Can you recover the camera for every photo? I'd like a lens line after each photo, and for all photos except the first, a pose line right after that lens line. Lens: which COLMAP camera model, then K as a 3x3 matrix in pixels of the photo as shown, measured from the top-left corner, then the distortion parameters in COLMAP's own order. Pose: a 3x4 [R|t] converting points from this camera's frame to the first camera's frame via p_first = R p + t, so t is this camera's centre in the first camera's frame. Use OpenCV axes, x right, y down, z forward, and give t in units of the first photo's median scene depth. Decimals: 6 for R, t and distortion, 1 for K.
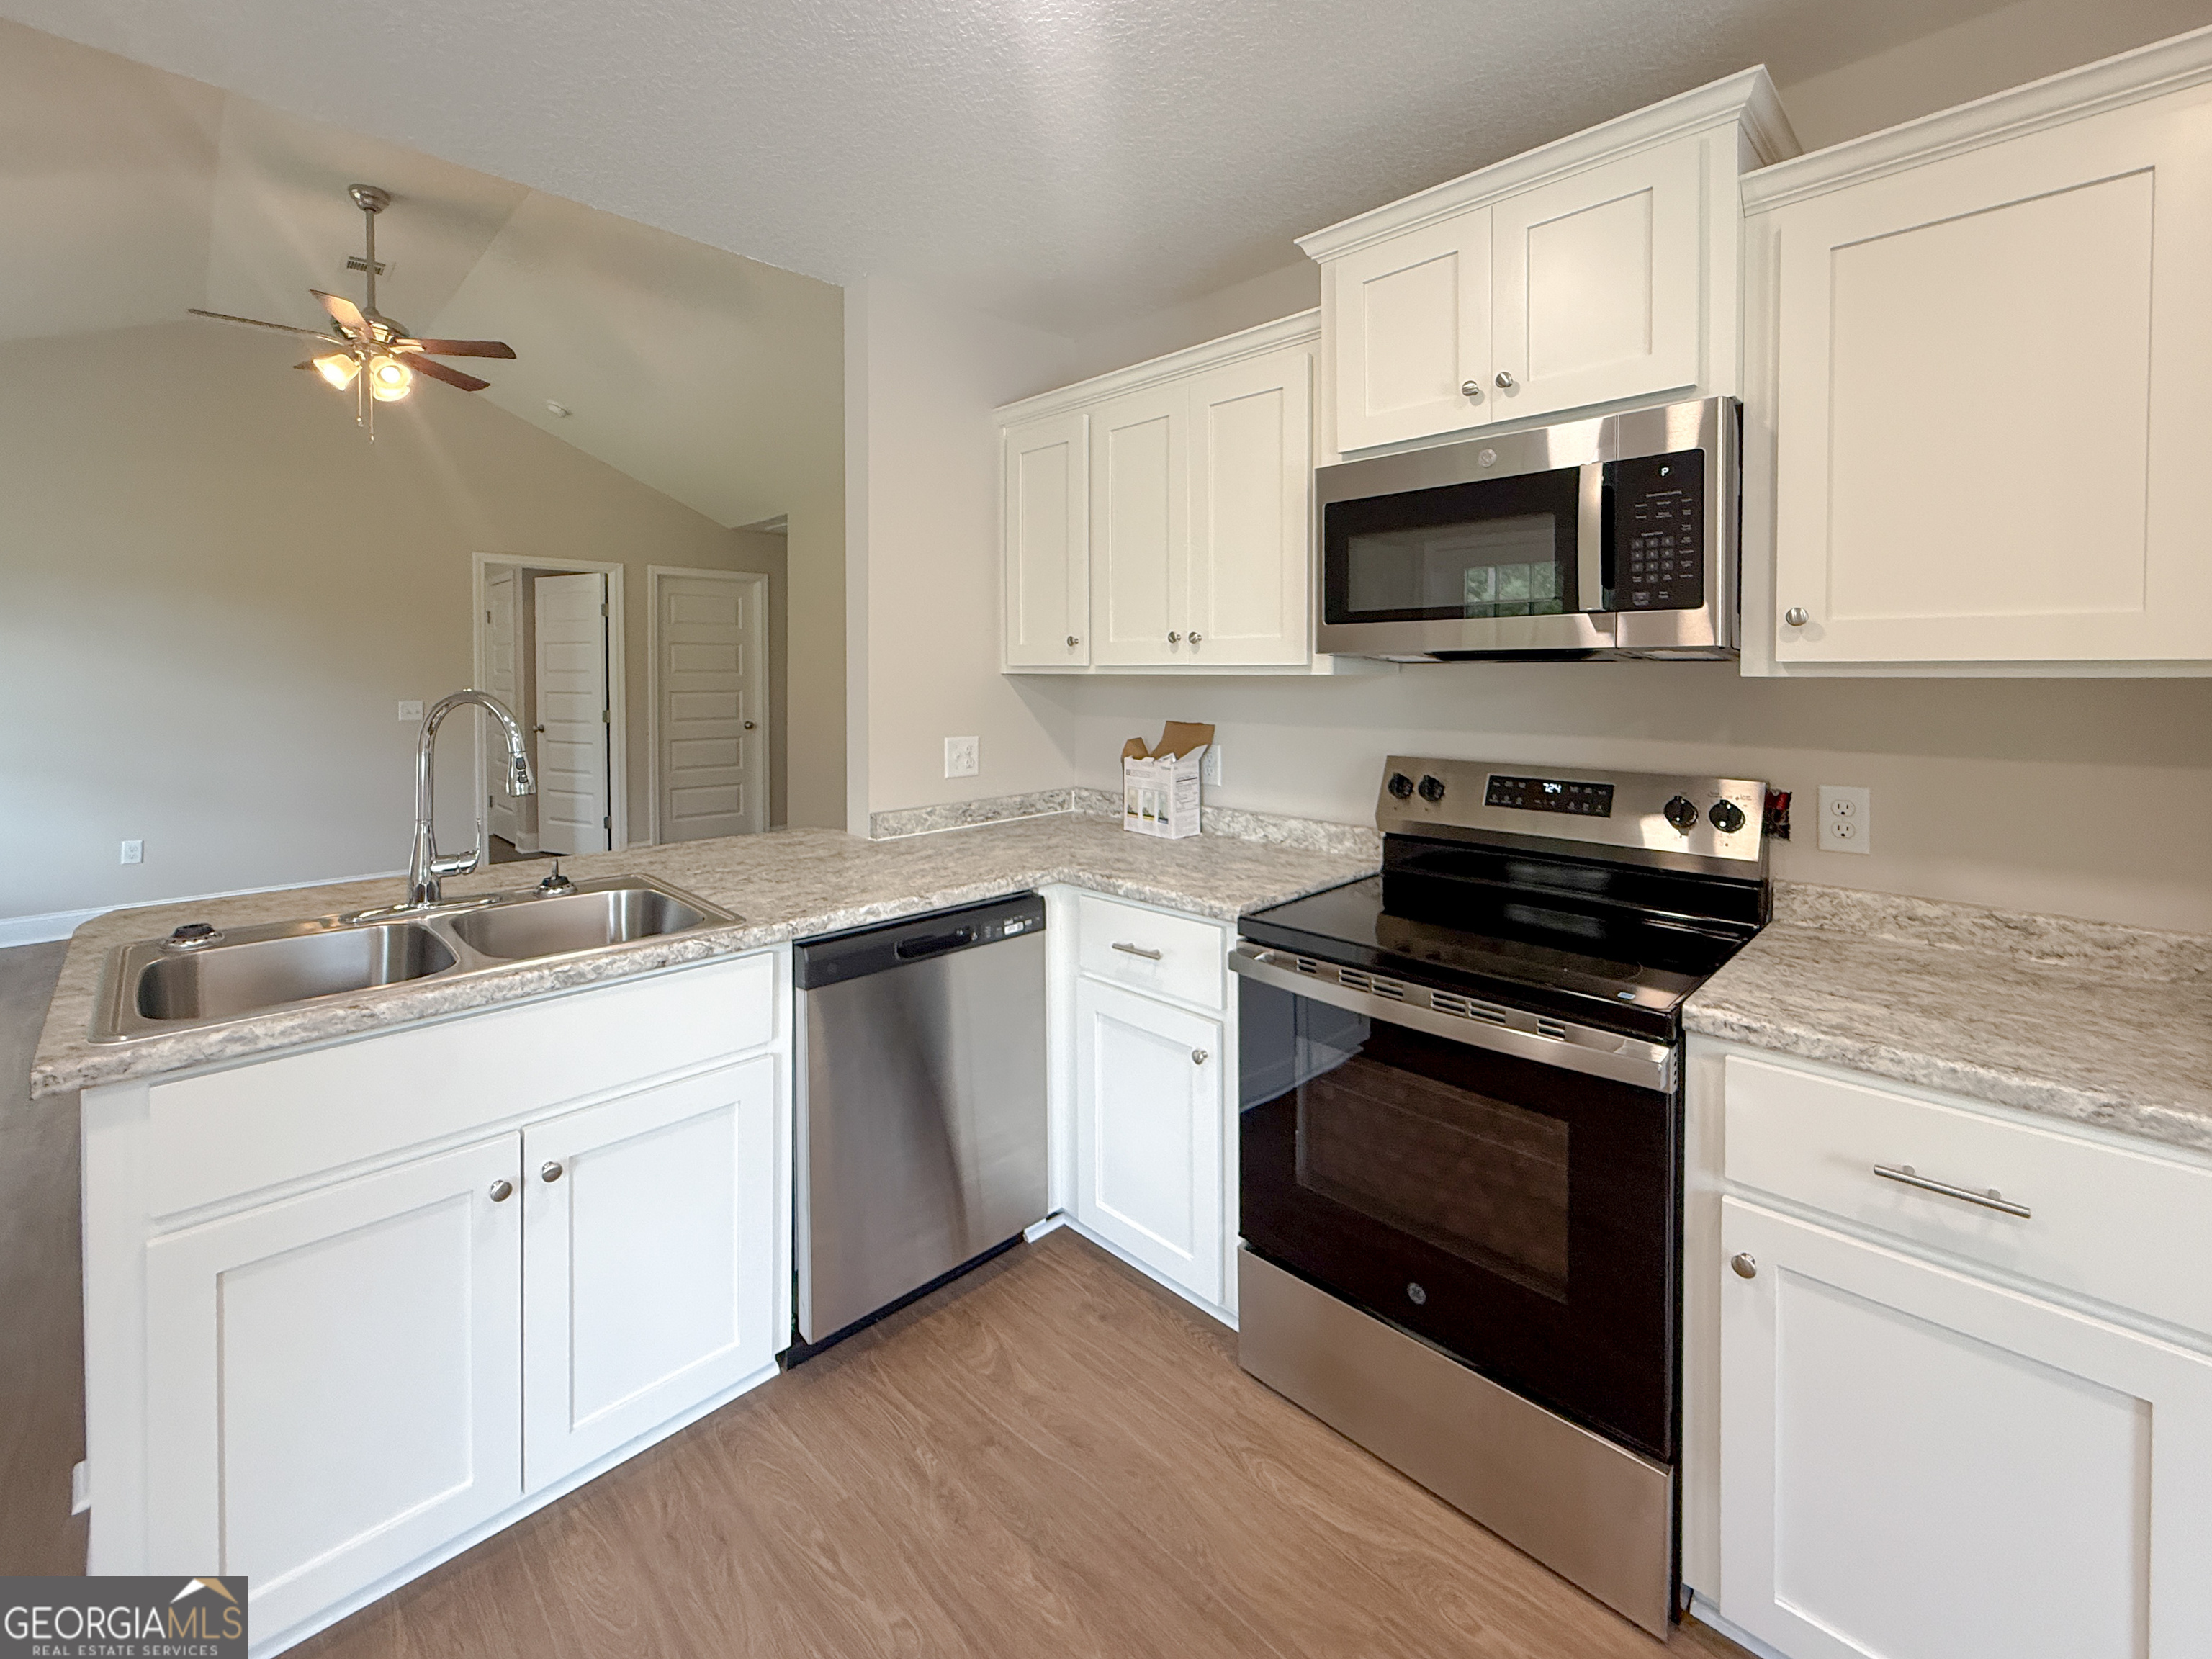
lens RADIAL K [[959.9, 0, 1128.6], [0, 959.9, 685.9], [0, 0, 1]] dist [0.001495, 0.000780]
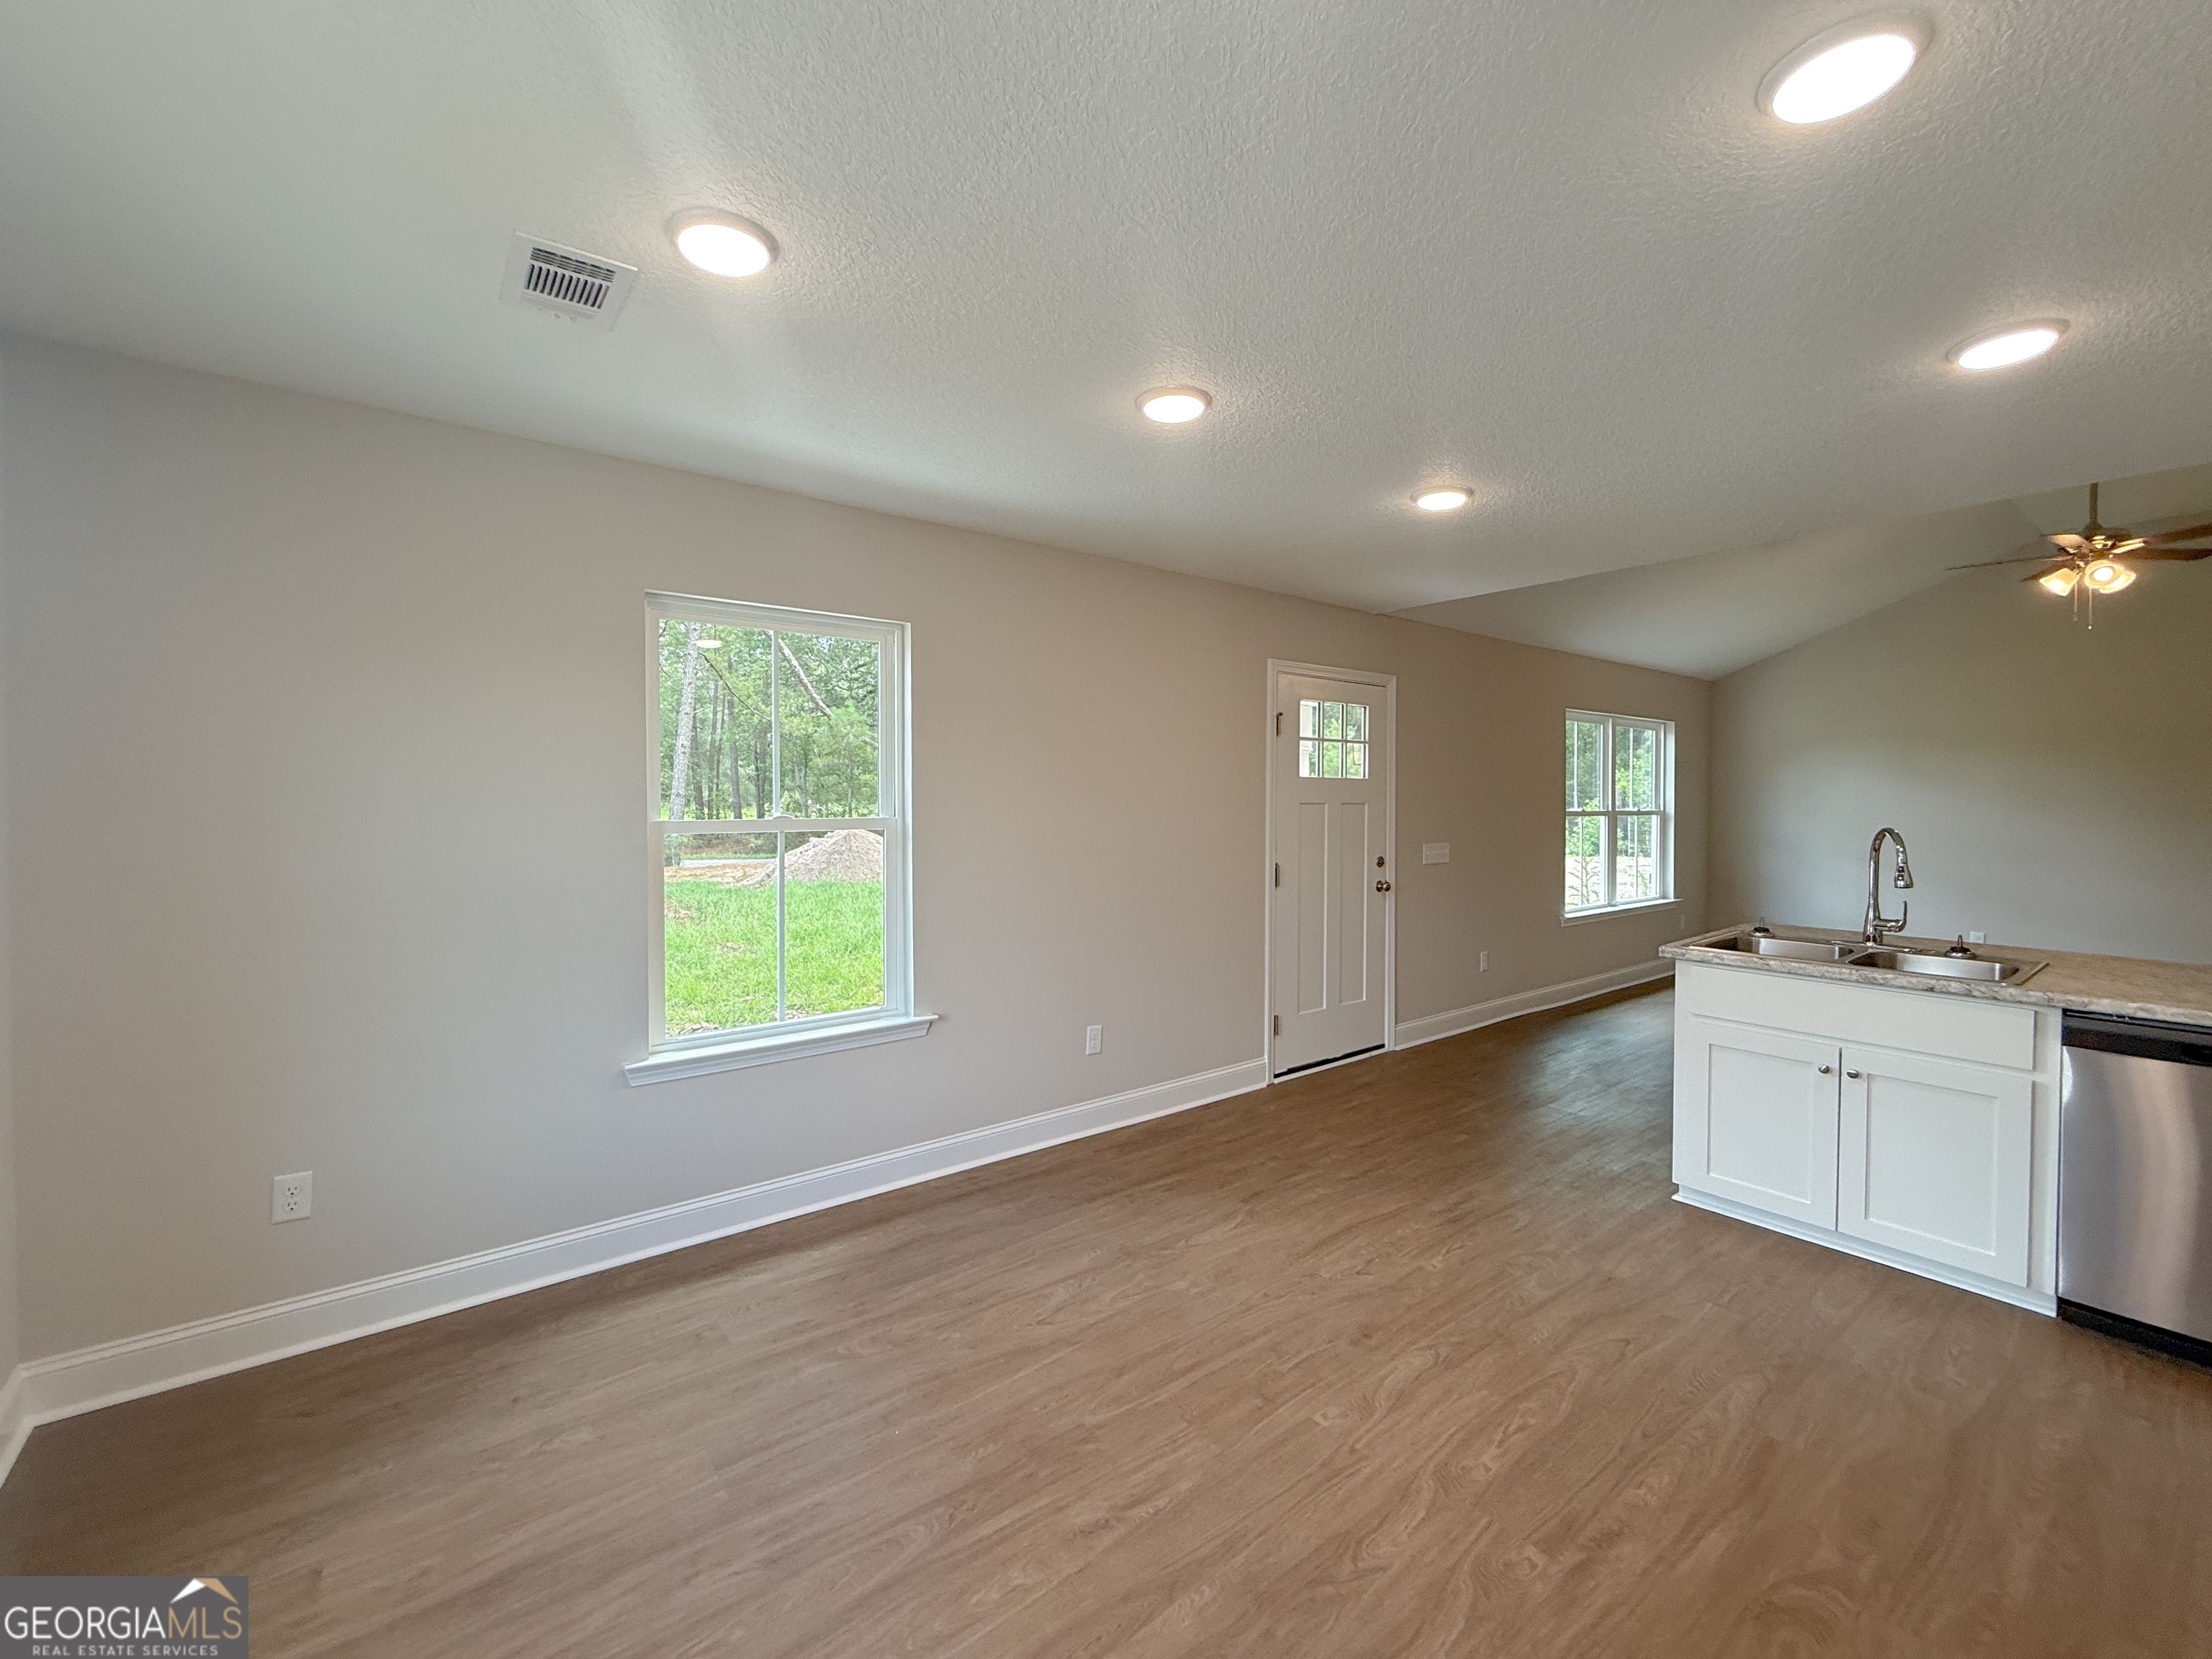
lens RADIAL K [[883.4, 0, 1080.5], [0, 883.4, 821.5], [0, 0, 1]] dist [-0.000195, 0.000018]
pose [[-0.149342, 0.021192, -0.988558, 1.023134], [-0.023041, 0.999424, 0.024906, -0.010330], [0.988517, 0.026497, -0.148768, -0.216347]]
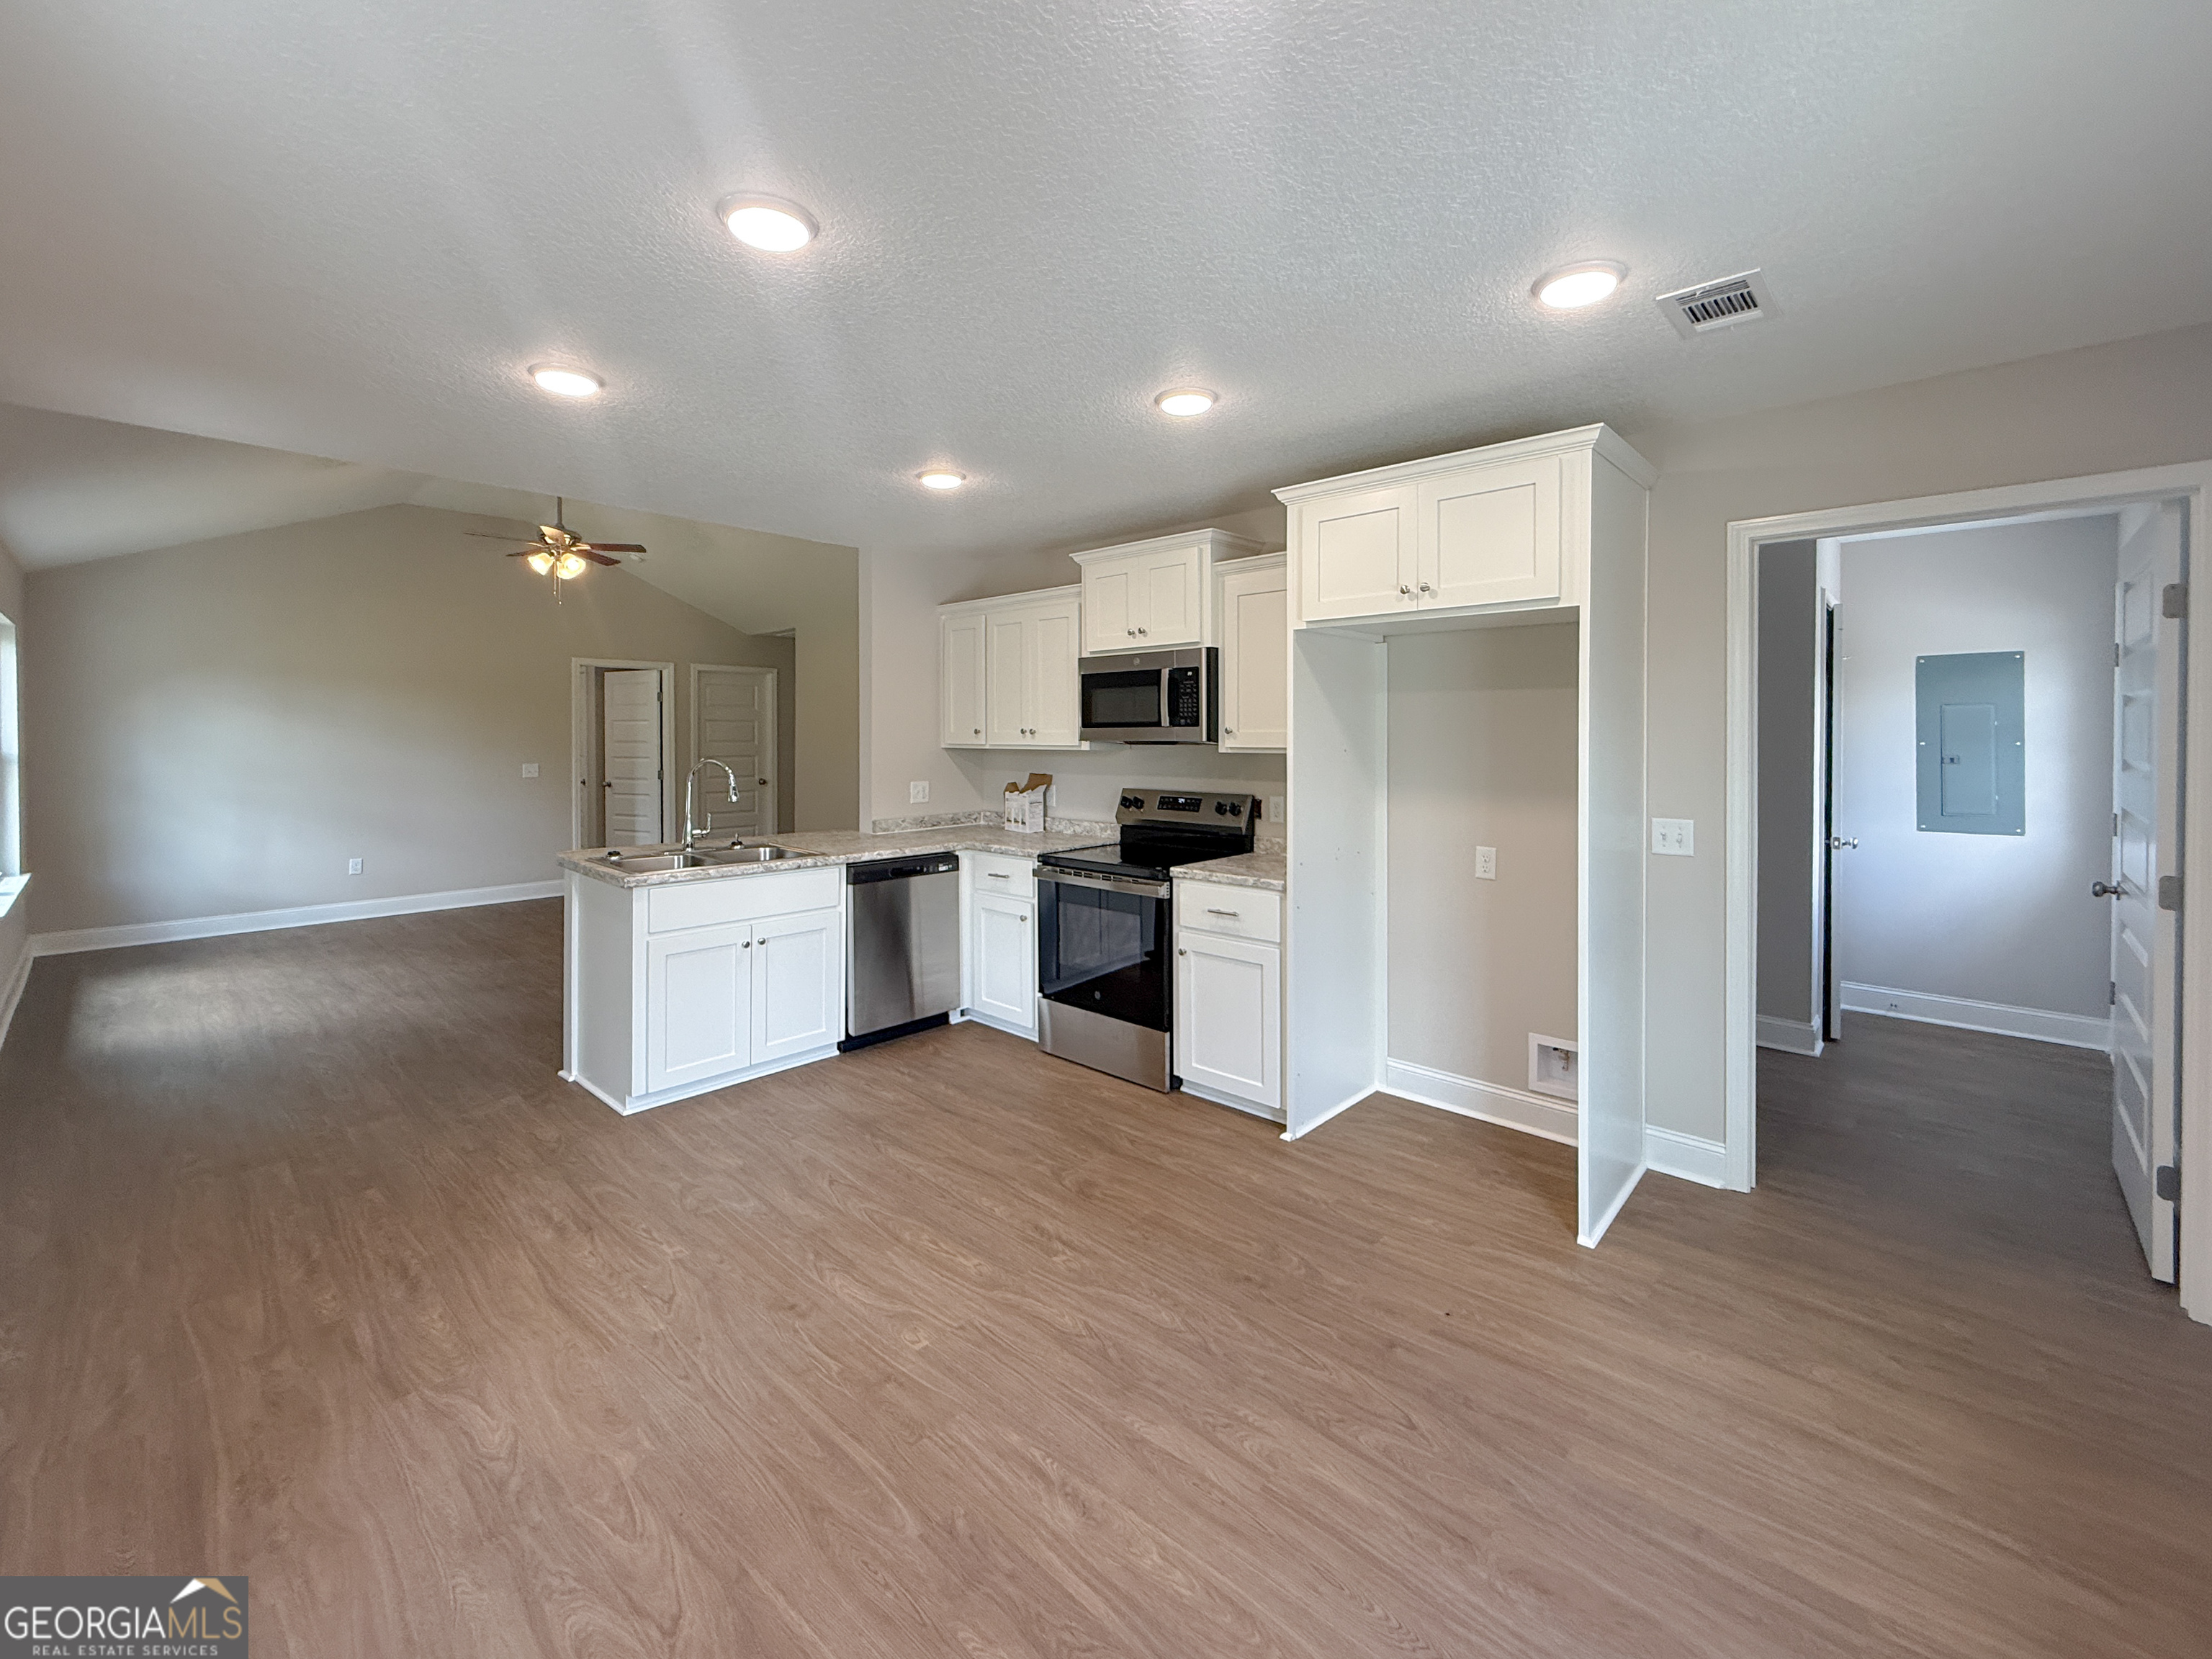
lens RADIAL K [[948.3, 0, 1106.7], [0, 948.3, 742.6], [0, 0, 1]] dist [0.001925, 0.000035]
pose [[0.999844, -0.000452, 0.017641, 0.219226], [0.000574, 0.999976, -0.006939, -0.014390], [-0.017638, 0.006948, 0.999820, -1.187840]]
